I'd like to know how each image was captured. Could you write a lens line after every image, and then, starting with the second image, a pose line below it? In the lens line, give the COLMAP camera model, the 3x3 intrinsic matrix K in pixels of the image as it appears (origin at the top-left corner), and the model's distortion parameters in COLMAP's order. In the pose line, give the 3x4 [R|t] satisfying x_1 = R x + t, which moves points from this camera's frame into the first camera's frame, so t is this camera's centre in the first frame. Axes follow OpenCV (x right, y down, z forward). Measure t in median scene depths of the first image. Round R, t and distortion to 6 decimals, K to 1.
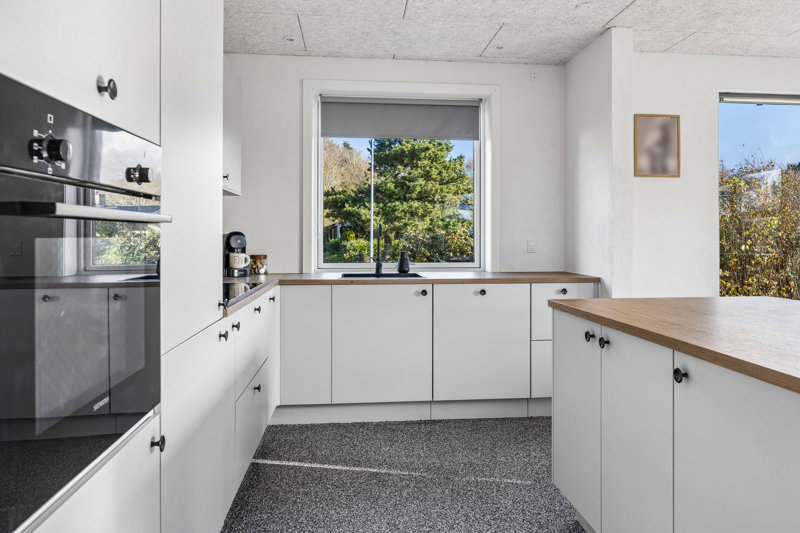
lens RADIAL K [[544.2, 0, 410.5], [0, 544.2, 234.3], [0, 0, 1]] dist [-0.006463, 0.007526]
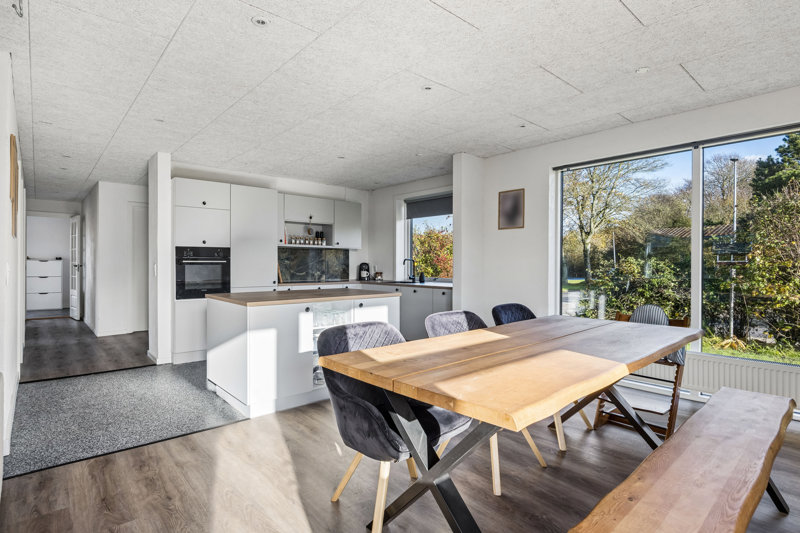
lens RADIAL K [[422.3, 0, 402.3], [0, 422.3, 266.4], [0, 0, 1]] dist [-0.008195, -0.000486]
pose [[0.571186, 0.006793, -0.820792, 1.421541], [0.002772, 0.999944, 0.010205, -0.007497], [0.820816, -0.008104, 0.571136, 0.013972]]
